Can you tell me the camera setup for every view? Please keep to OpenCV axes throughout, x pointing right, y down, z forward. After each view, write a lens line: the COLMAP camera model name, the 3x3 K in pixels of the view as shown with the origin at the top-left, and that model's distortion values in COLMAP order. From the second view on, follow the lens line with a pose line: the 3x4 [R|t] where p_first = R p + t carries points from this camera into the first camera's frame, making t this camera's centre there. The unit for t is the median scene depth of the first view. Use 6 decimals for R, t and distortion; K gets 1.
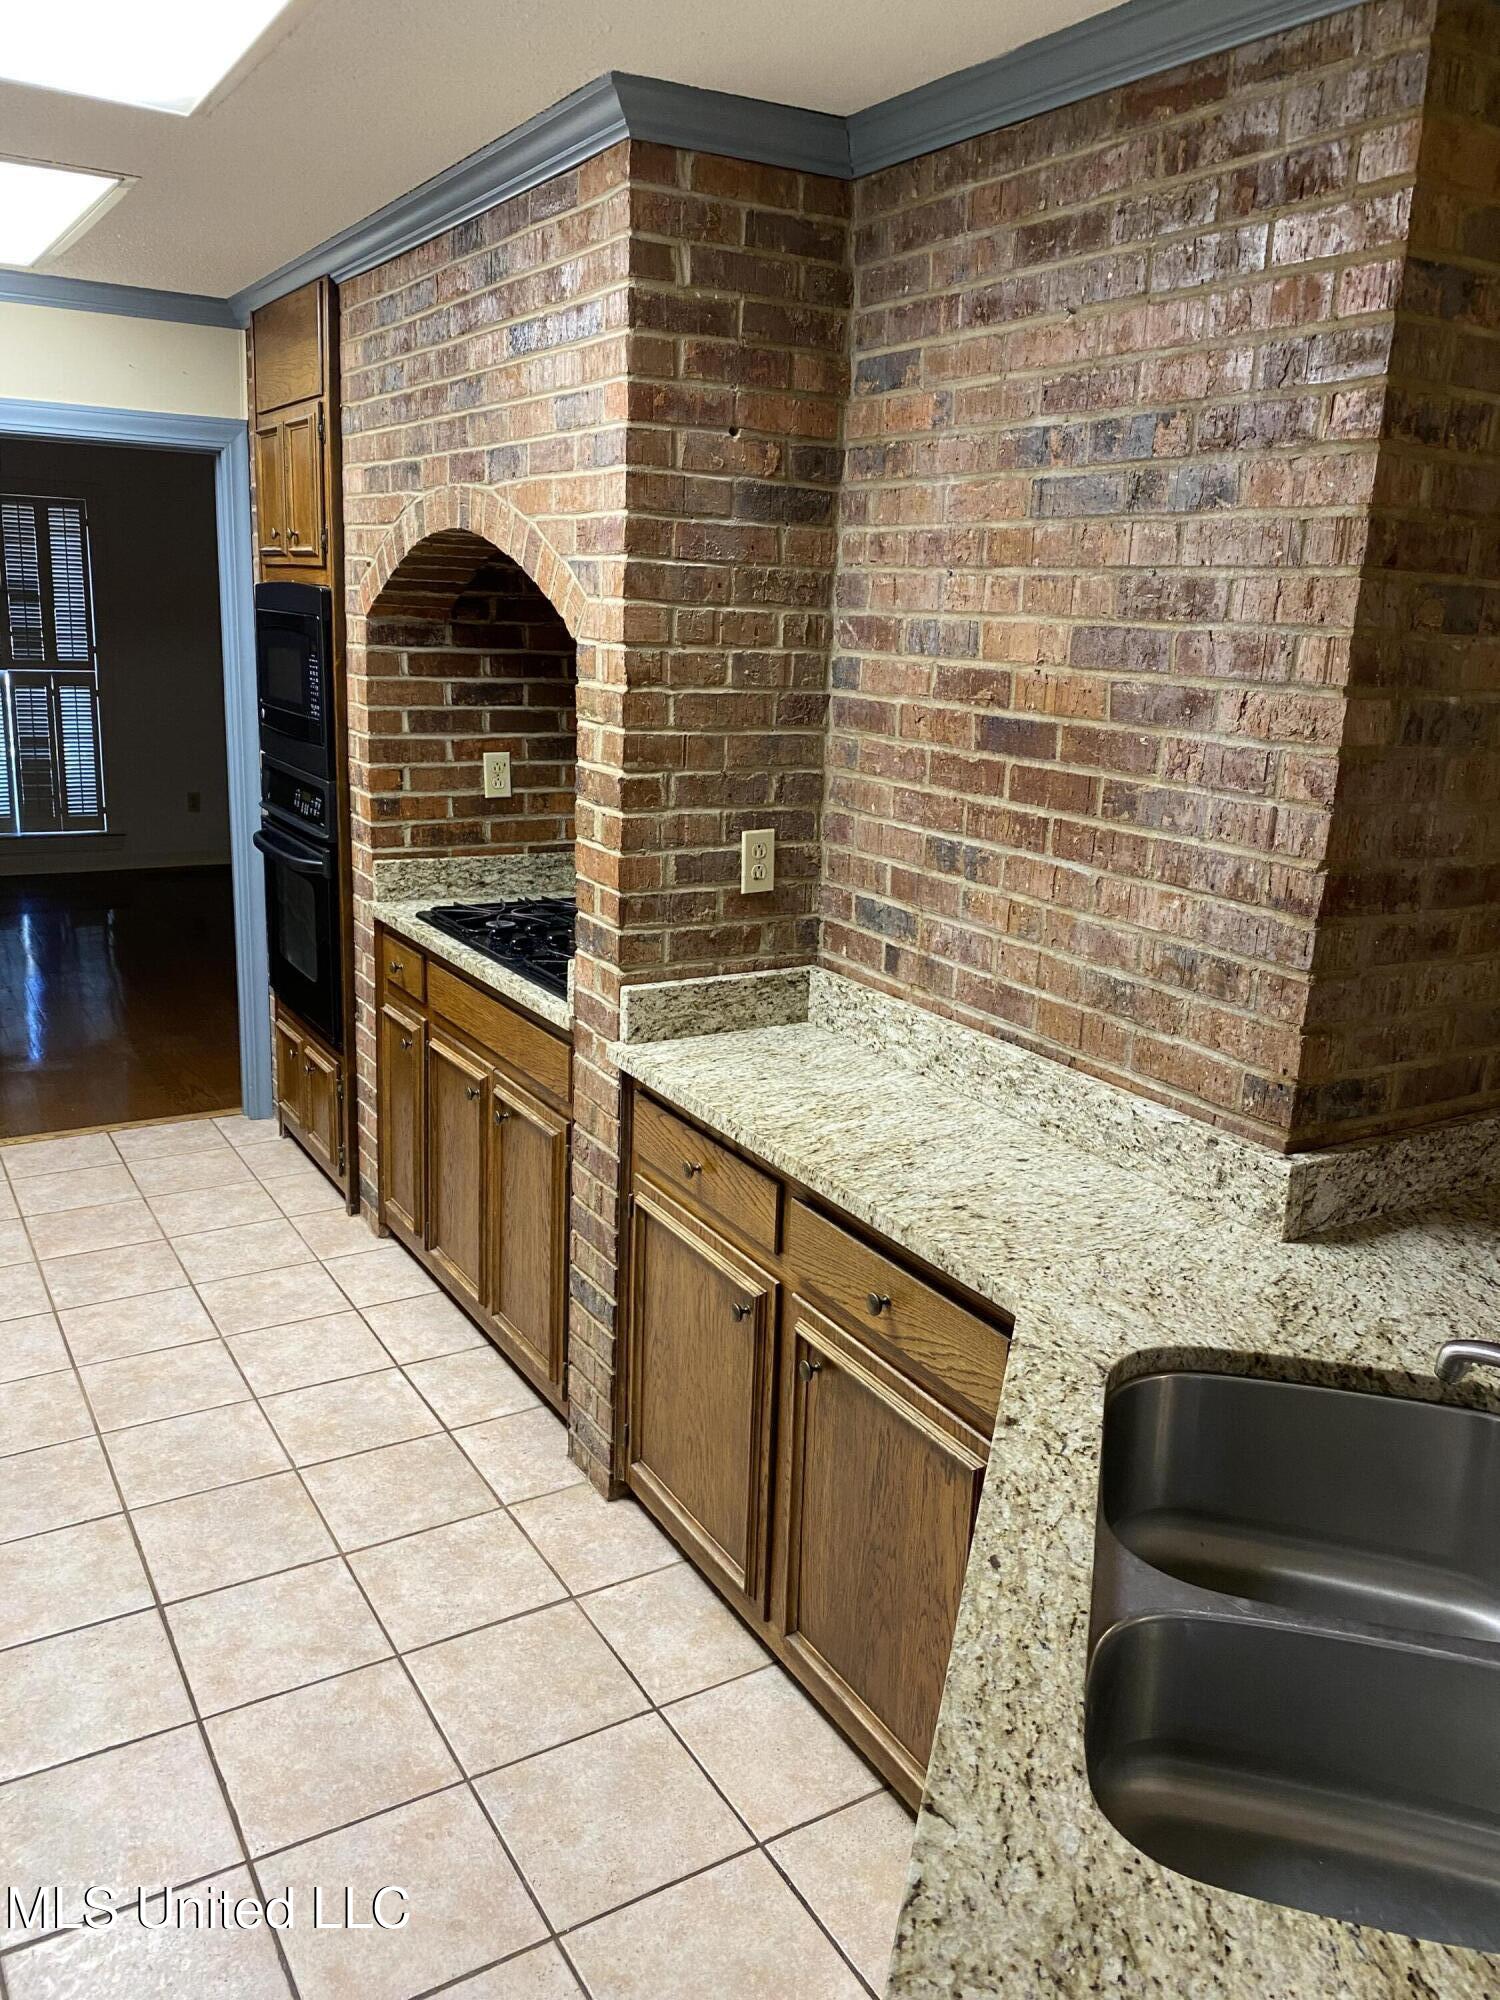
lens RADIAL K [[1503.1, 0, 748.5], [0, 1503.1, 1006.5], [0, 0, 1]] dist [0.133345, -0.434288]
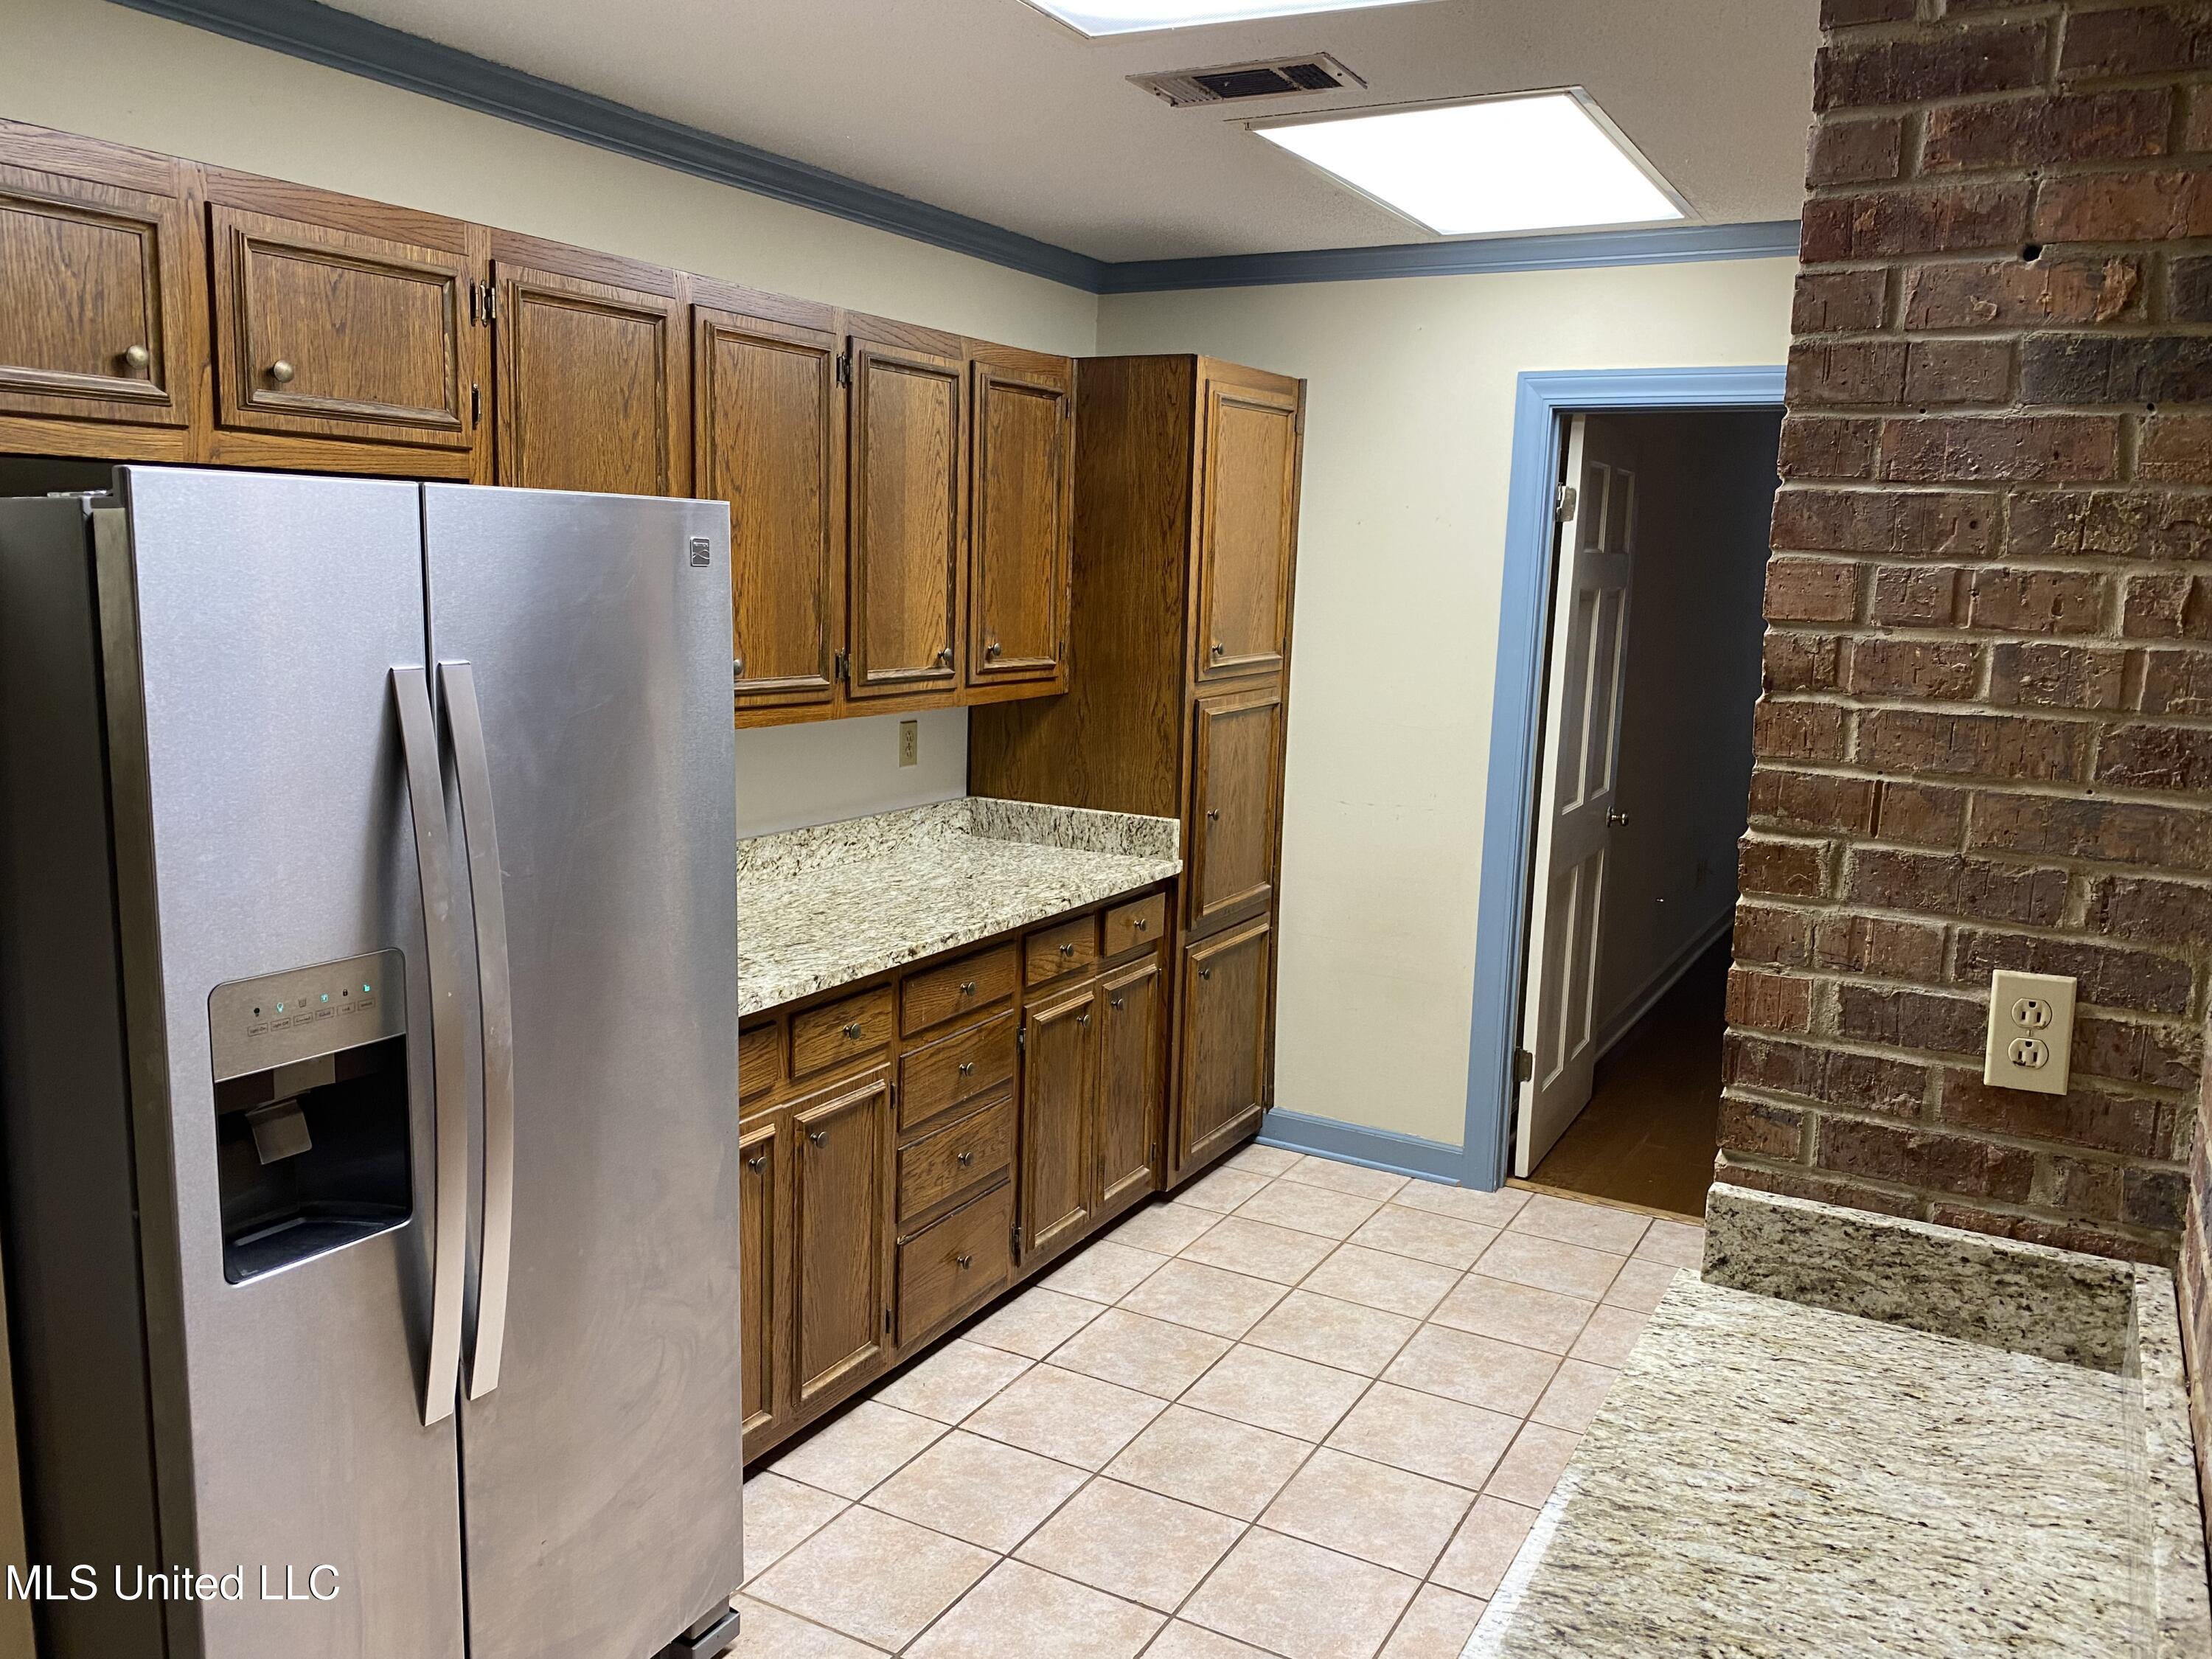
lens RADIAL K [[1679.3, 0, 1107.0], [0, 1679.3, 824.0], [0, 0, 1]] dist [0.001085, -0.003322]
pose [[0.493487, 0.114156, -0.862229, 0.359801], [-0.236247, 0.971671, -0.006567, -0.090962], [0.837053, 0.206940, 0.506476, 0.438683]]
